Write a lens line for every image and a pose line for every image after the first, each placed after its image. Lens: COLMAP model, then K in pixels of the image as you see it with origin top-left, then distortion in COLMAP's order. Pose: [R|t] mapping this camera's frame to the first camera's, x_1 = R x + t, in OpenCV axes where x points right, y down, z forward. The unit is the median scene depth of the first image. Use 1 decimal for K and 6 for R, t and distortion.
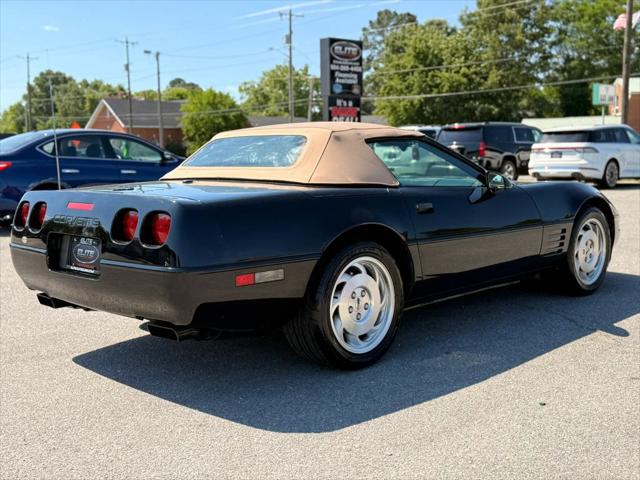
lens RADIAL K [[749.9, 0, 320.0], [0, 749.9, 240.0], [0, 0, 1]] dist [0.212455, -0.572514]
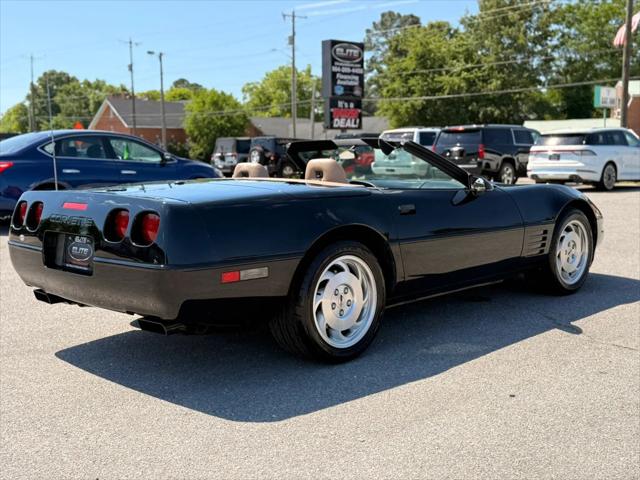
lens RADIAL K [[749.9, 0, 320.0], [0, 749.9, 240.0], [0, 0, 1]] dist [0.212455, -0.572514]
pose [[0.999981, 0.005136, -0.003391, 0.004479], [-0.005140, 0.999986, -0.001365, 0.000410], [0.003384, 0.001382, 0.999993, -0.007844]]
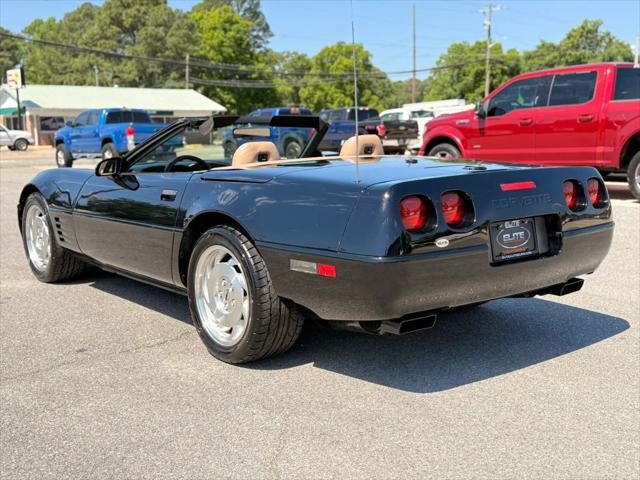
lens RADIAL K [[749.9, 0, 320.0], [0, 749.9, 240.0], [0, 0, 1]] dist [0.212455, -0.572514]
pose [[0.100273, -0.130596, 0.986352, -0.223979], [0.123930, 0.985268, 0.117853, -0.021044], [-0.987212, 0.110421, 0.114980, 0.203829]]
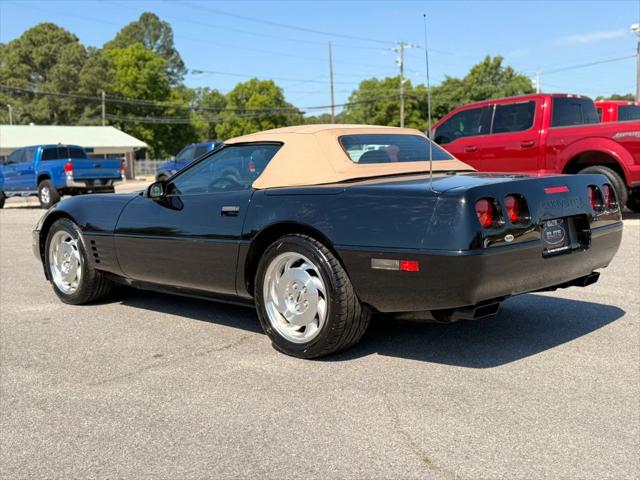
lens RADIAL K [[749.9, 0, 320.0], [0, 749.9, 240.0], [0, 0, 1]] dist [0.212455, -0.572514]
pose [[-0.014497, -0.087091, 0.996095, -0.247638], [0.146756, 0.985226, 0.088277, -0.021269], [-0.989066, 0.147463, -0.001502, 0.240272]]
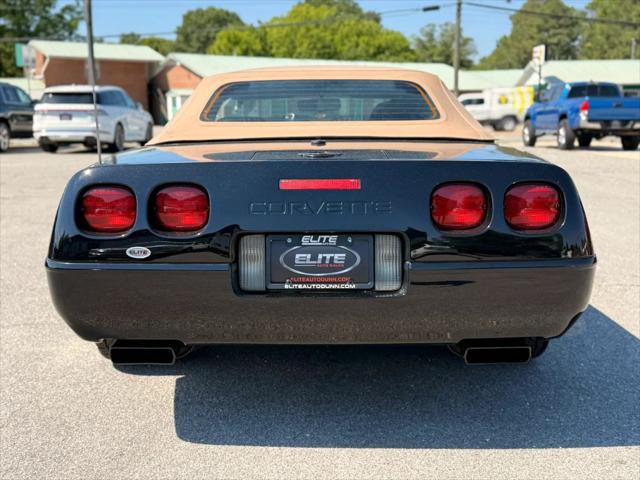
lens RADIAL K [[749.9, 0, 320.0], [0, 749.9, 240.0], [0, 0, 1]] dist [0.212455, -0.572514]
pose [[0.720174, -0.106677, 0.685543, -0.131711], [0.075615, 0.994291, 0.075285, -0.008095], [-0.689661, -0.002381, 0.724129, 0.100367]]
